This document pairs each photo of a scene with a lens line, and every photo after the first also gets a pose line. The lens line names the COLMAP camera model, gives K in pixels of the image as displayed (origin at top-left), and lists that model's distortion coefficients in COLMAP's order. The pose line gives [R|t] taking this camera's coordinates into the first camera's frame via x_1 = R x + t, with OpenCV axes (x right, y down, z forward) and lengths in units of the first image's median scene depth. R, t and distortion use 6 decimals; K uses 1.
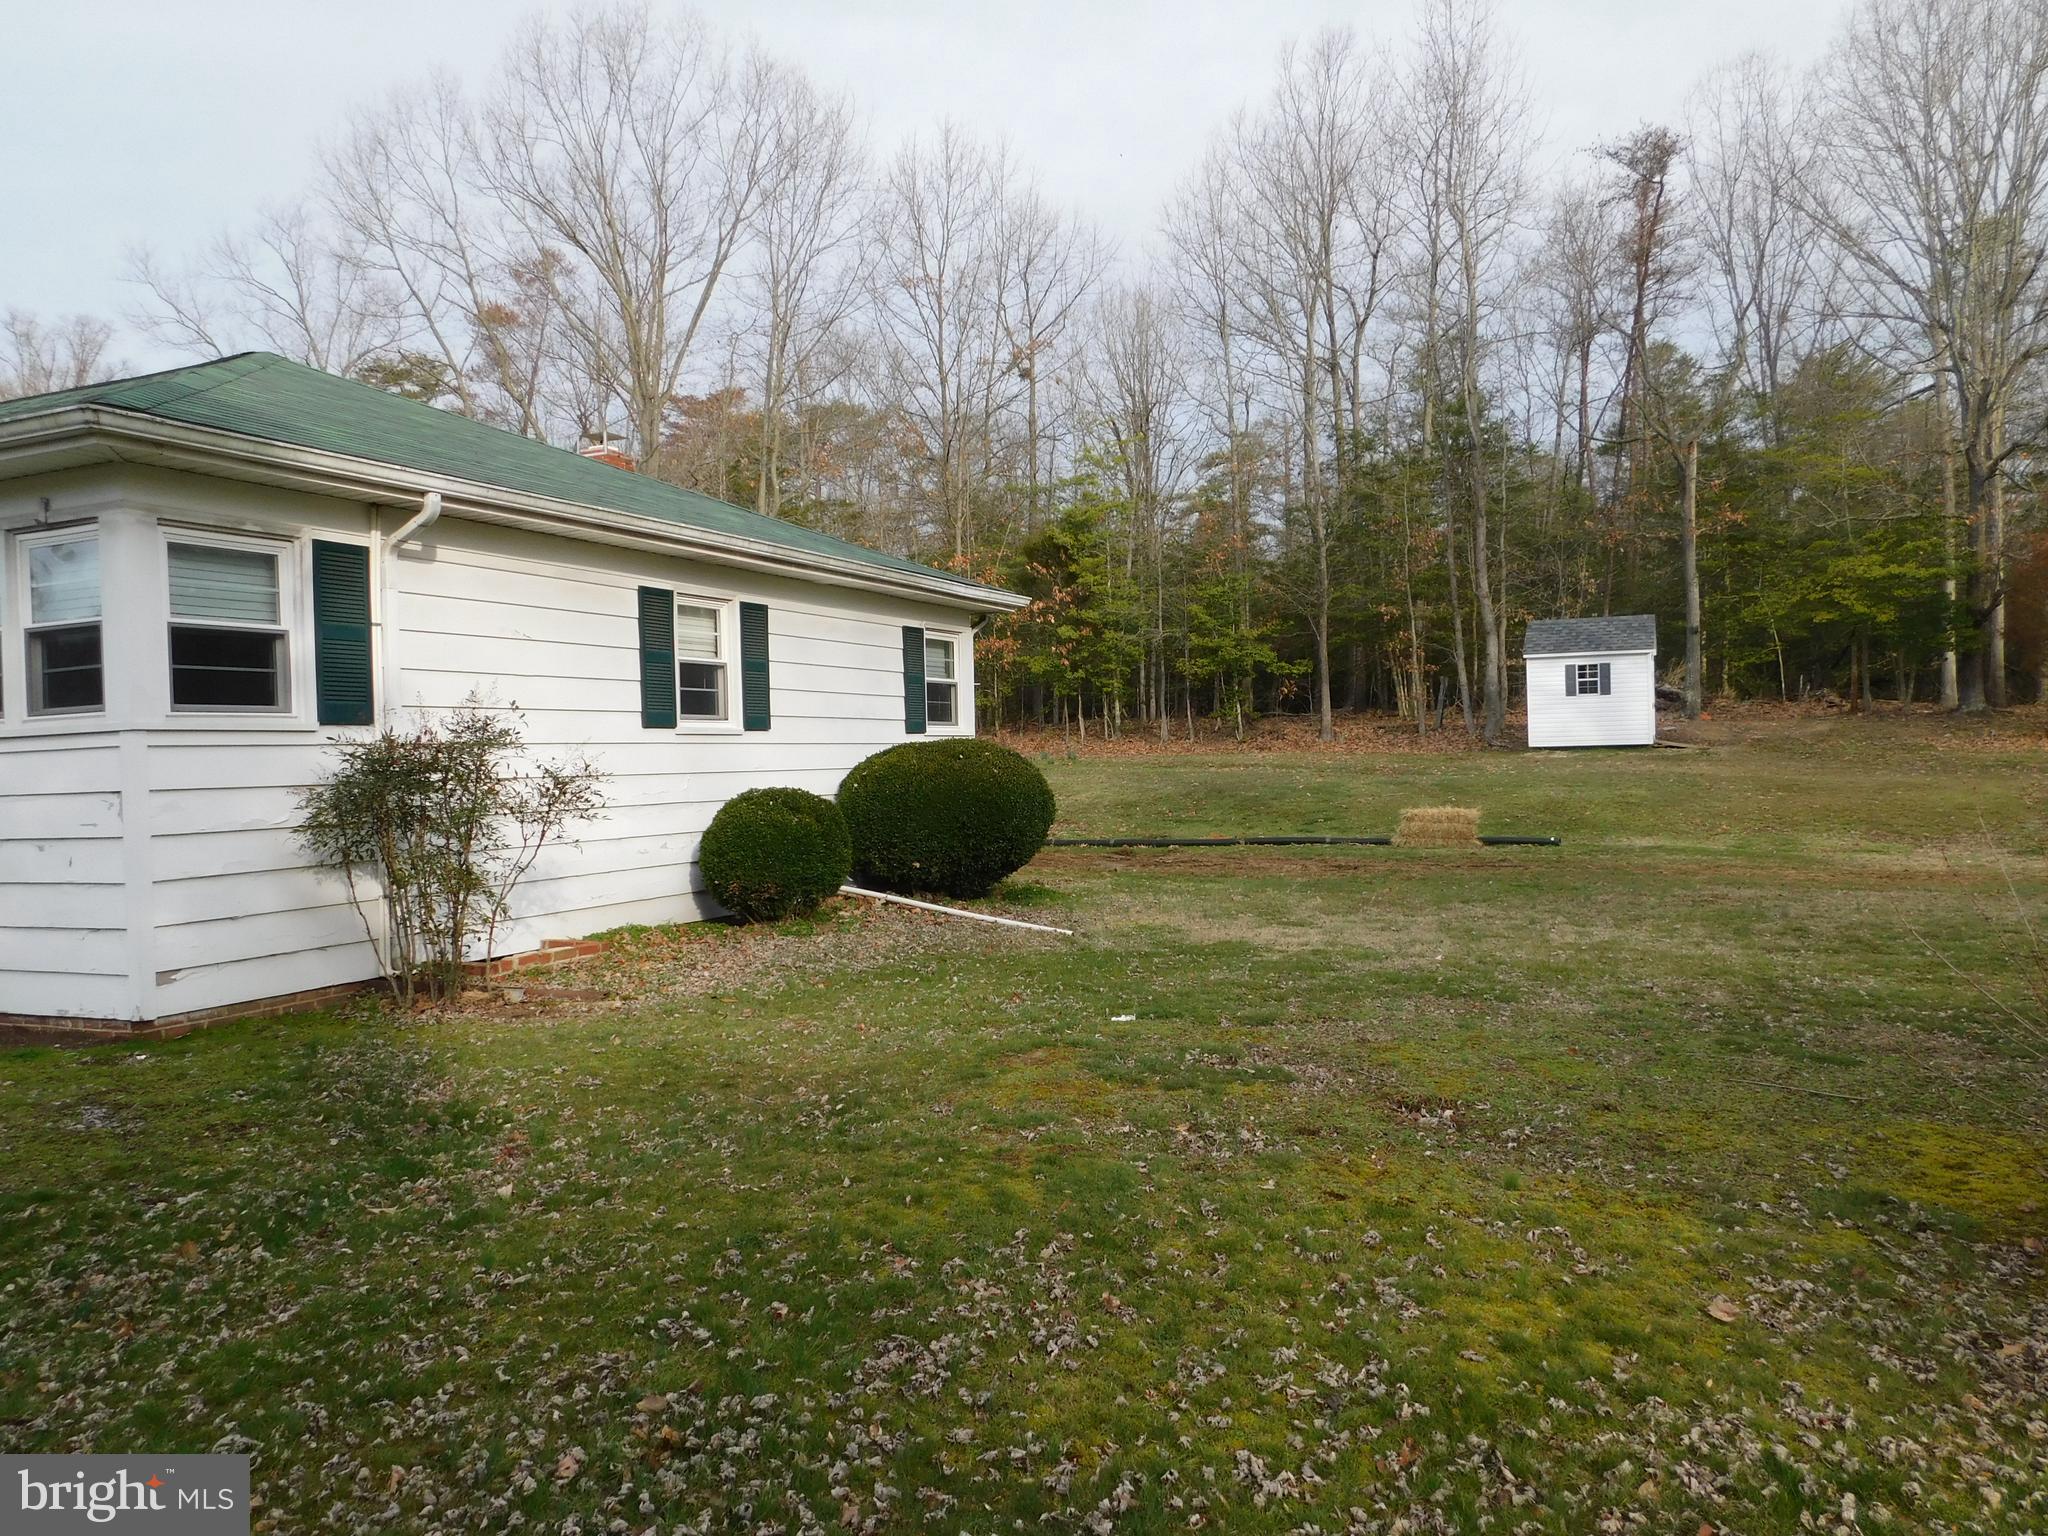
lens RADIAL K [[1519.5, 0, 1026.8], [0, 1519.5, 757.0], [0, 0, 1]] dist [-0.007819, 0.015529]
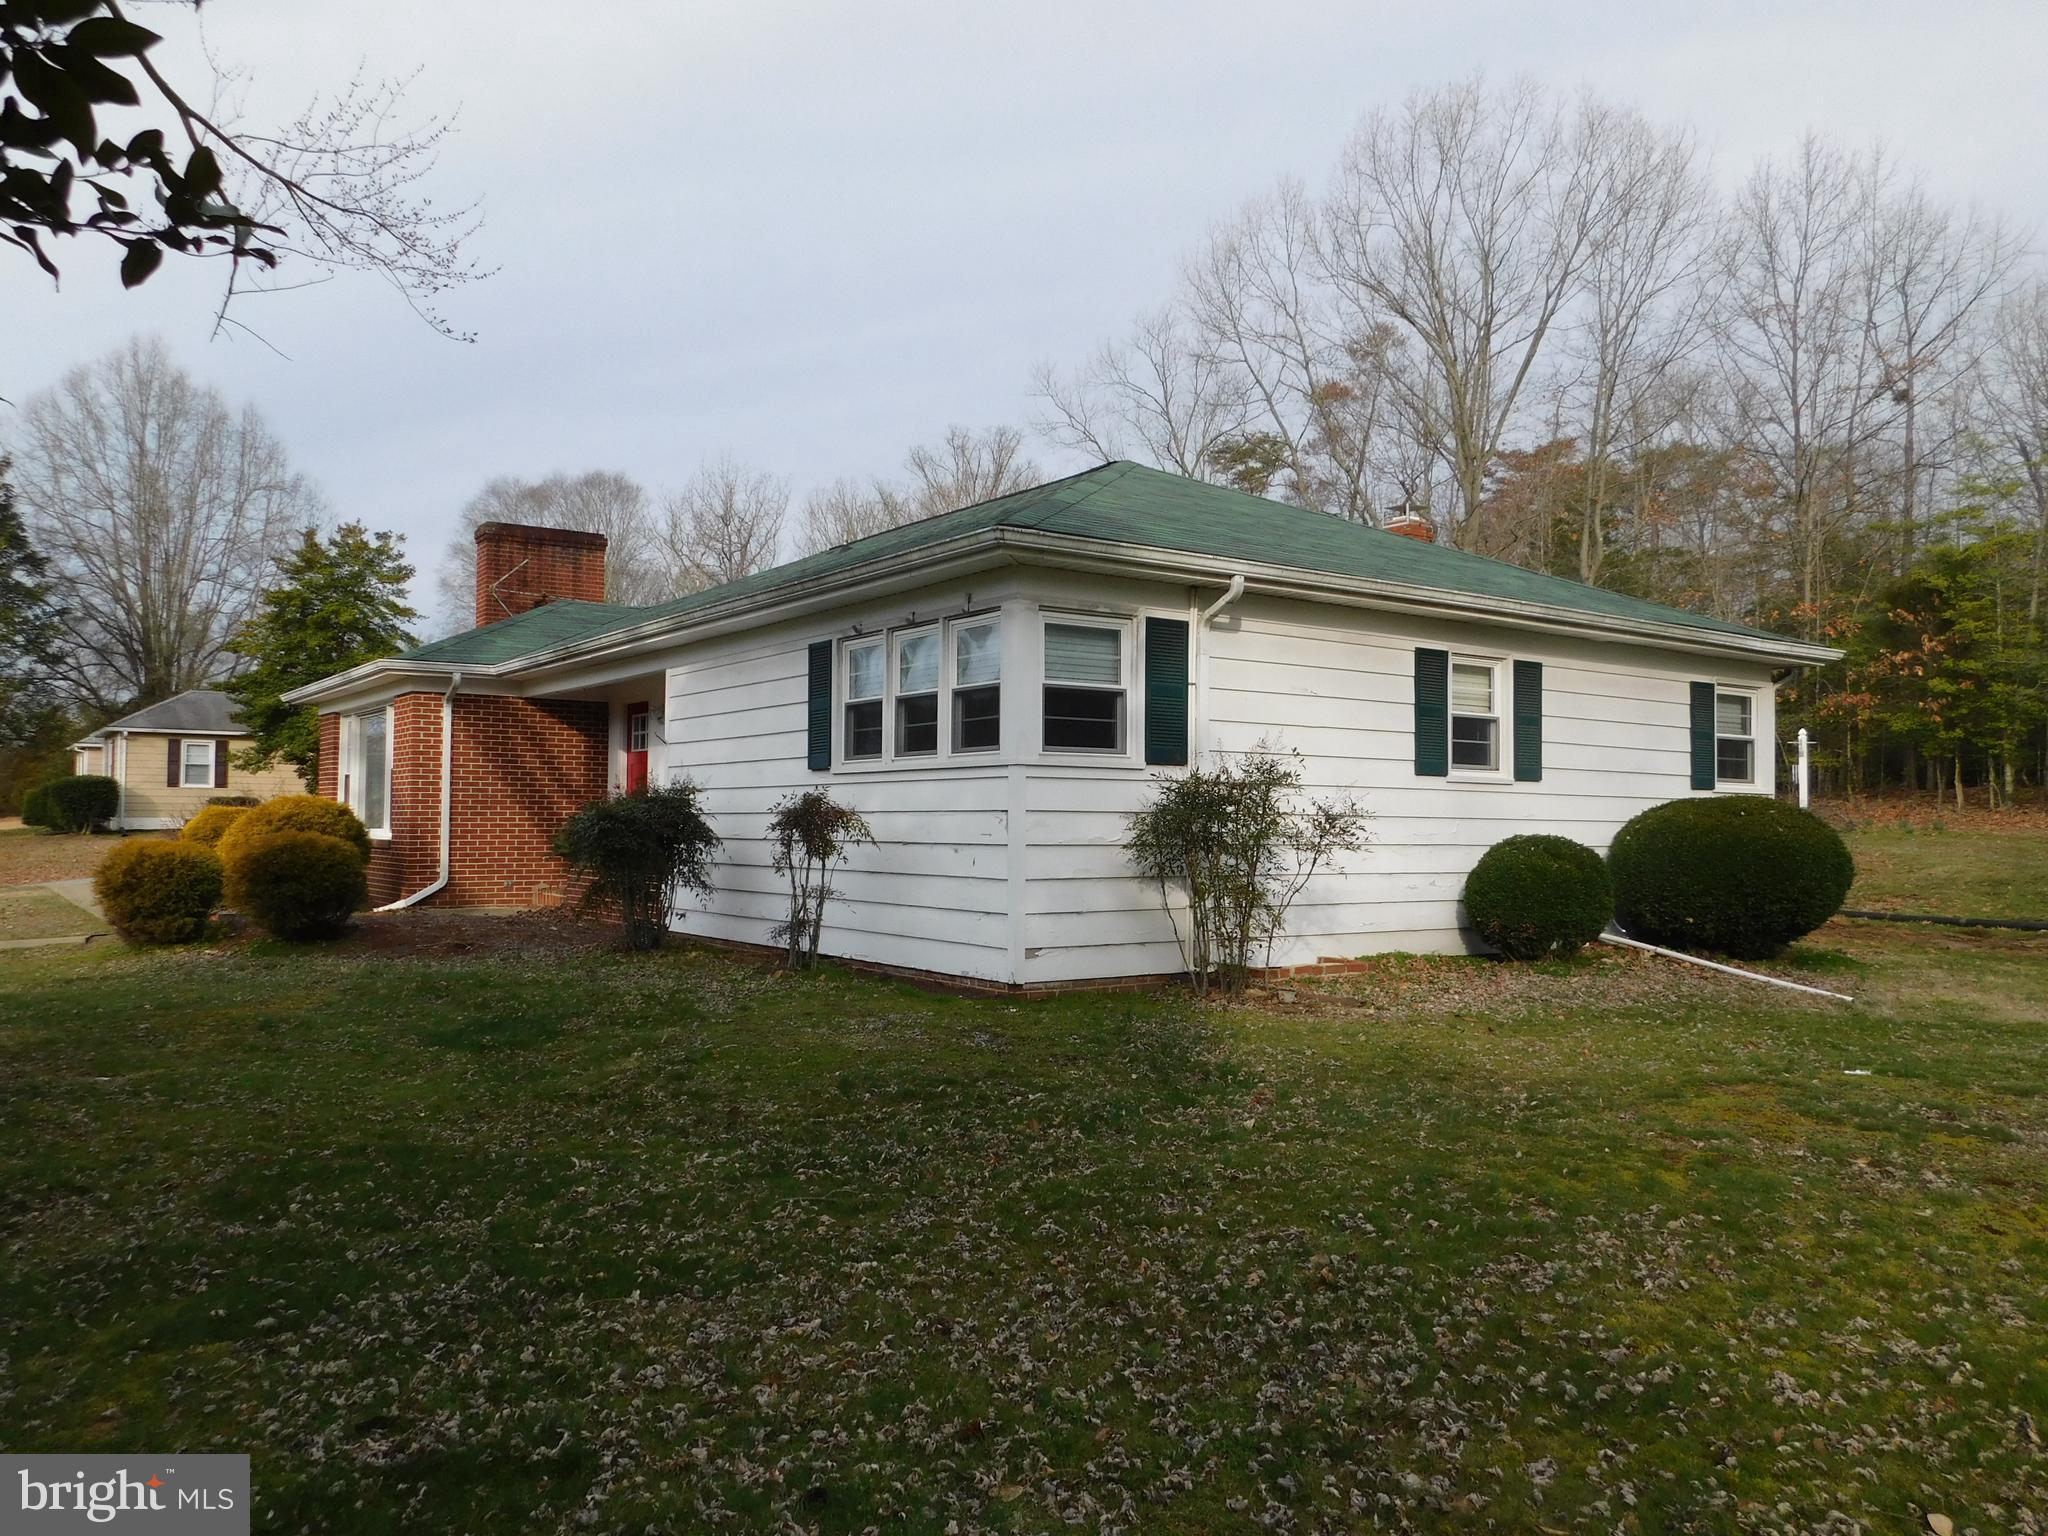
lens RADIAL K [[1519.5, 0, 1026.8], [0, 1519.5, 757.0], [0, 0, 1]] dist [-0.007819, 0.015529]
pose [[0.862148, 0.017976, -0.506337, 0.064292], [-0.036461, 0.998981, -0.026617, 0.007474], [0.505342, 0.041409, 0.861925, -0.099966]]
